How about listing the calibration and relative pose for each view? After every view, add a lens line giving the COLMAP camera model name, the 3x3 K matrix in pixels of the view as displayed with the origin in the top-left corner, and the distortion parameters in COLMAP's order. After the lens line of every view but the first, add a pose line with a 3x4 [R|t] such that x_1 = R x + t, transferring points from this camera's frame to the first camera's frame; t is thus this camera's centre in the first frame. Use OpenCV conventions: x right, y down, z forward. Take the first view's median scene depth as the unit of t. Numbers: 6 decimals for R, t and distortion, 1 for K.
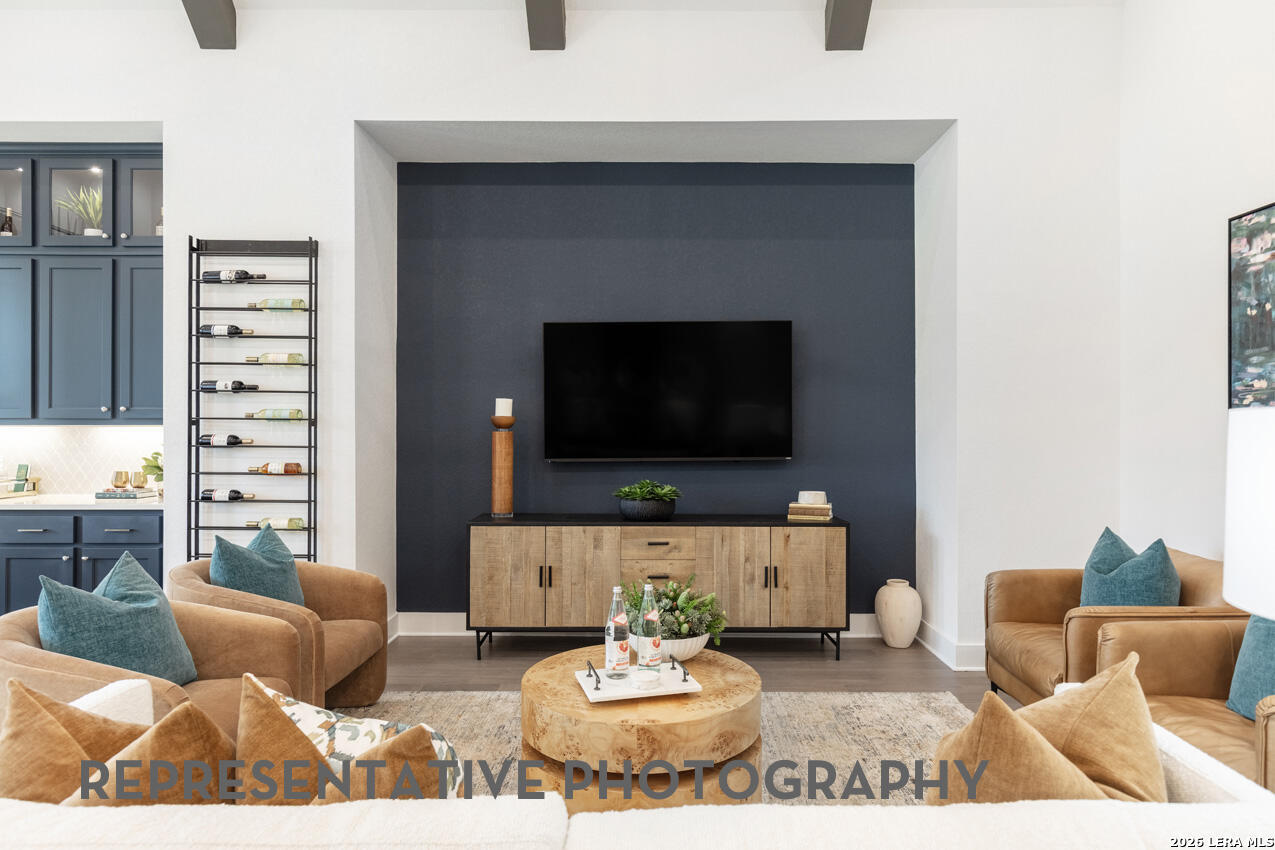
lens RADIAL K [[765.3, 0, 637.5], [0, 765.3, 425.0], [0, 0, 1]] dist [0.024075, 0.001457]
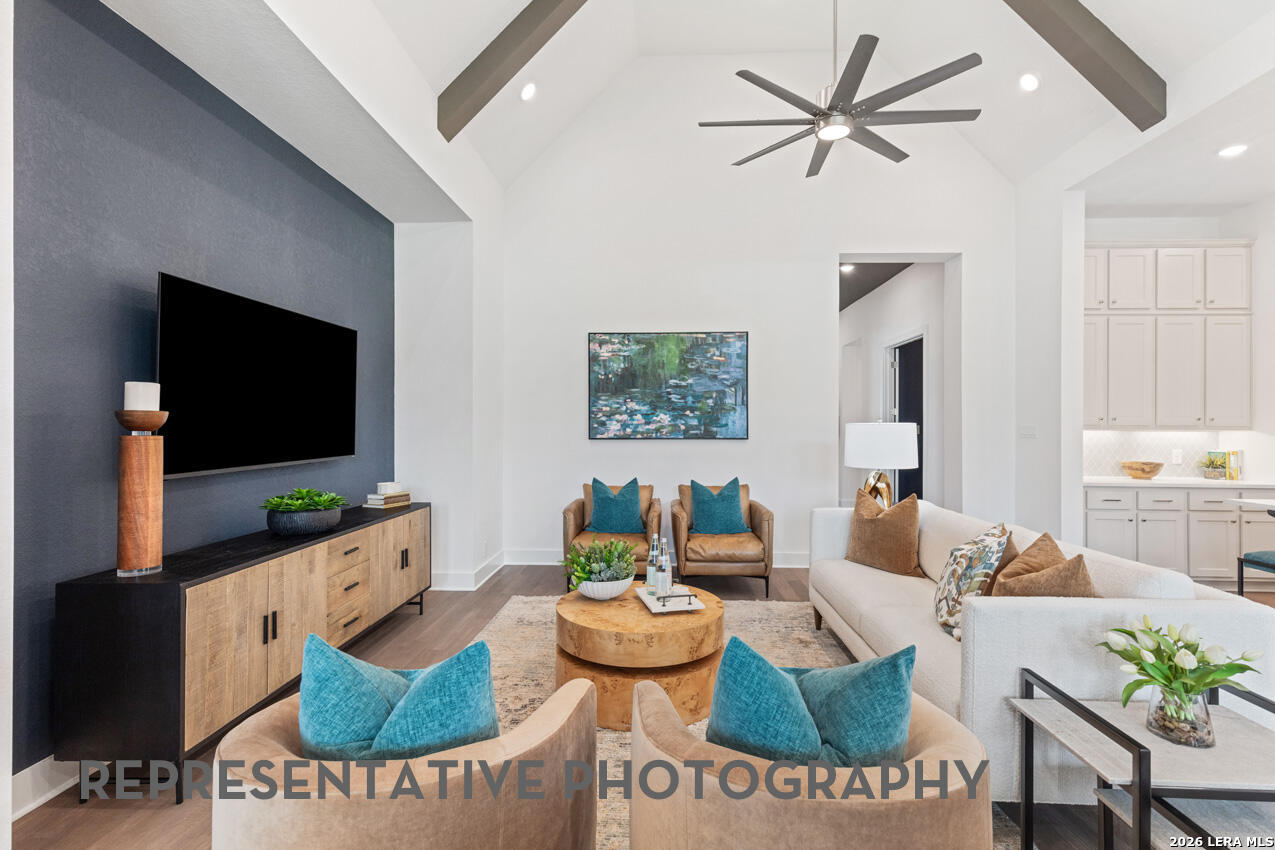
lens RADIAL K [[575.7, 0, 637.5], [0, 575.7, 425.0], [0, 0, 1]] dist [0.009248, -0.001046]
pose [[0.040401, 0.002228, 0.999181, -0.670310], [-0.003923, 0.999990, -0.002071, -0.000575], [-0.999176, -0.003836, 0.040410, 0.616625]]
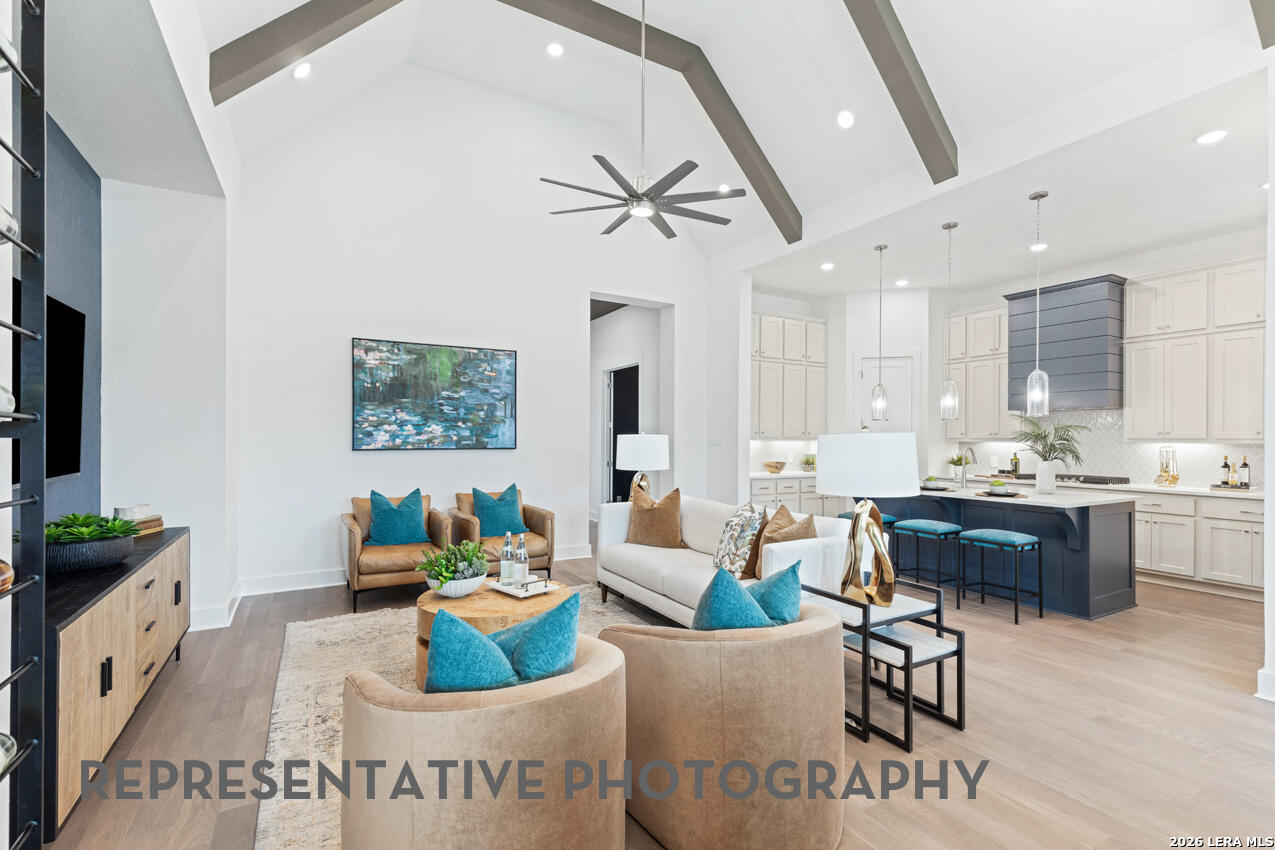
lens RADIAL K [[575.6, 0, 639.2], [0, 575.6, 437.4], [0, 0, 1]] dist [0.010922, -0.000351]
pose [[-0.498092, -0.001254, 0.867123, -0.747679], [-0.005645, 0.999982, -0.001796, 0.000201], [-0.867106, -0.005790, -0.498091, 0.855723]]
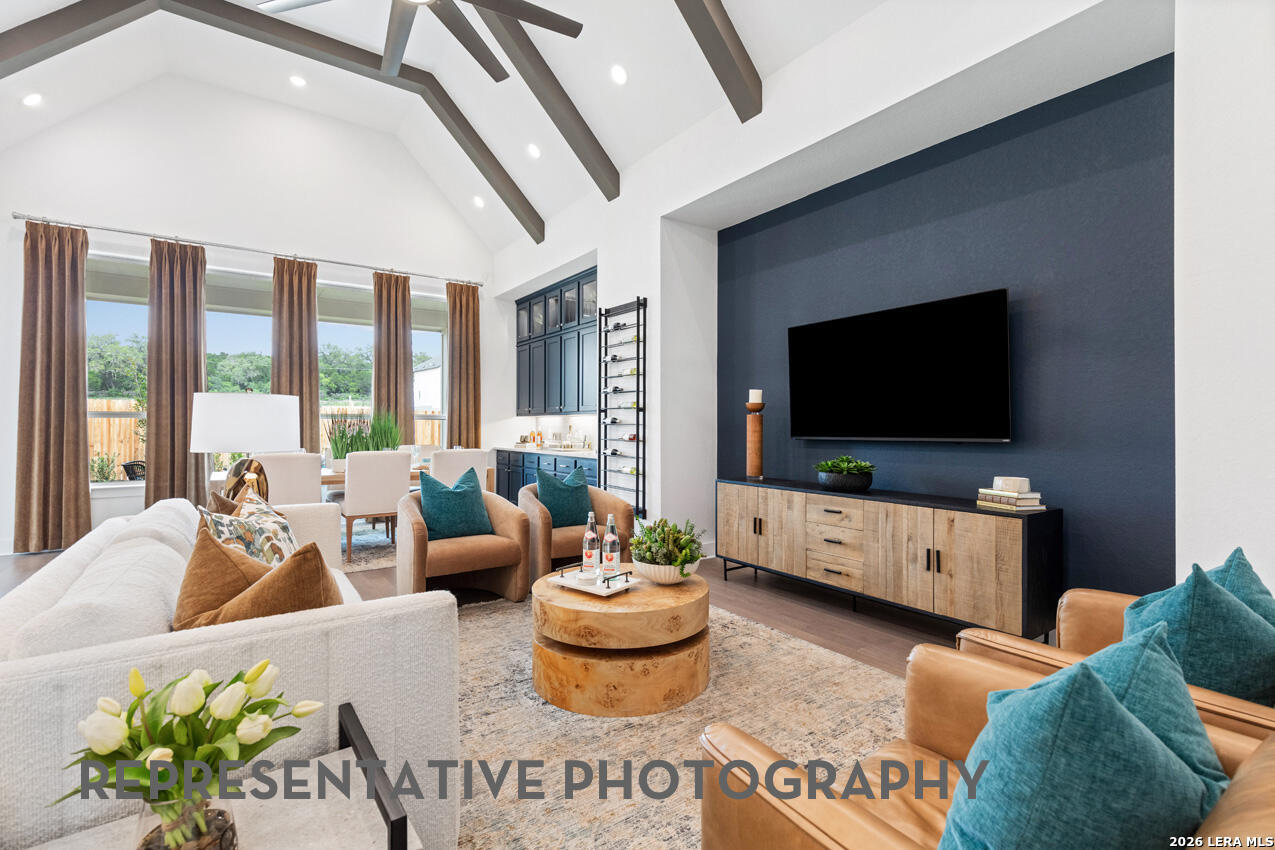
lens RADIAL K [[575.7, 0, 637.5], [0, 575.7, 425.0], [0, 0, 1]] dist [0.009248, -0.001046]
pose [[0.573705, 0.000322, -0.819062, 0.554459], [-0.003267, 0.999993, -0.001895, 0.030655], [0.819056, 0.003764, 0.573702, 0.279369]]
